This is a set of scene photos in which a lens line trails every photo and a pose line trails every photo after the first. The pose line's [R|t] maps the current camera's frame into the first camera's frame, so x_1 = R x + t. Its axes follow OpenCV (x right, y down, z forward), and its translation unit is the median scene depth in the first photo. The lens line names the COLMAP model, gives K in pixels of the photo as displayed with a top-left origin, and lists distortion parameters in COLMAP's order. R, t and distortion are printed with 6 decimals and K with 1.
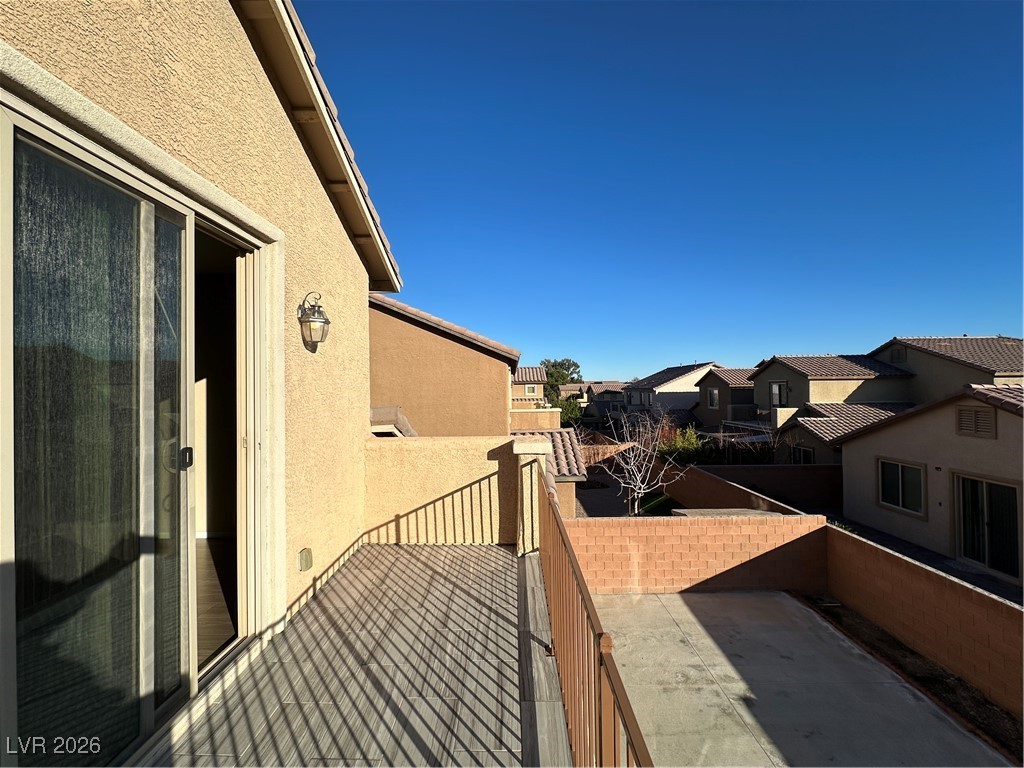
lens RADIAL K [[408.3, 0, 512.0], [0, 408.3, 384.0], [0, 0, 1]] dist [-0.001548, 0.000016]
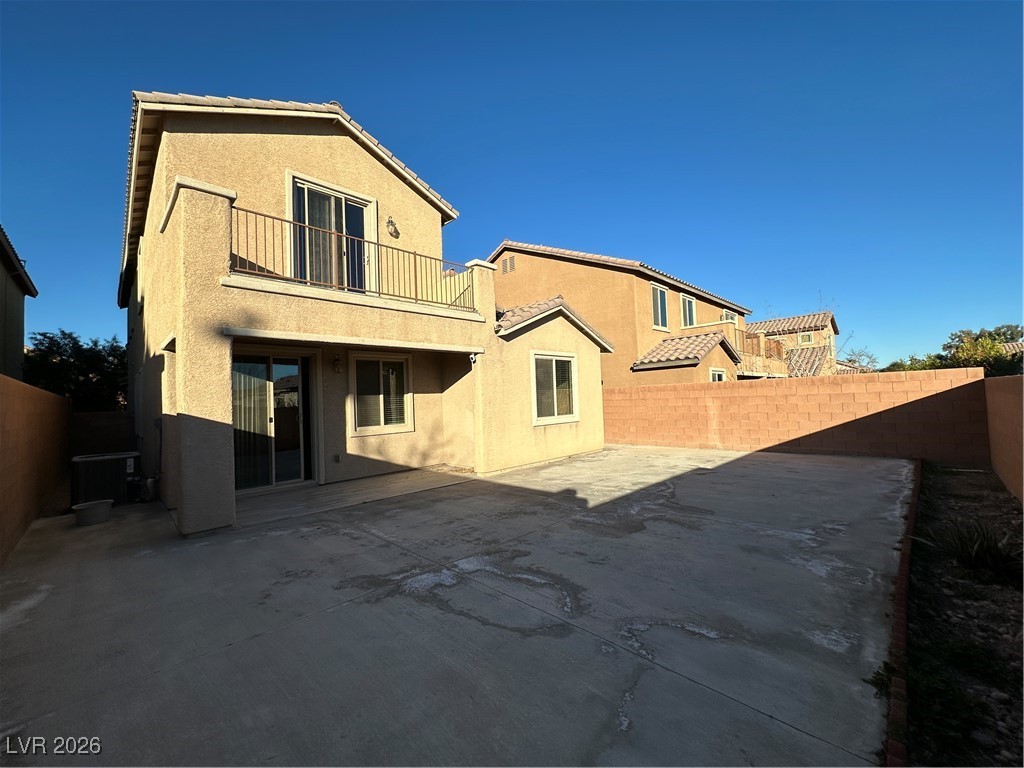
lens RADIAL K [[408.3, 0, 512.0], [0, 408.3, 384.0], [0, 0, 1]] dist [-0.001548, 0.000016]
pose [[0.706224, -0.042227, -0.706728, 0.698900], [0.037742, 0.999046, -0.021978, 0.348367], [0.706982, -0.011152, 0.707144, -0.161156]]
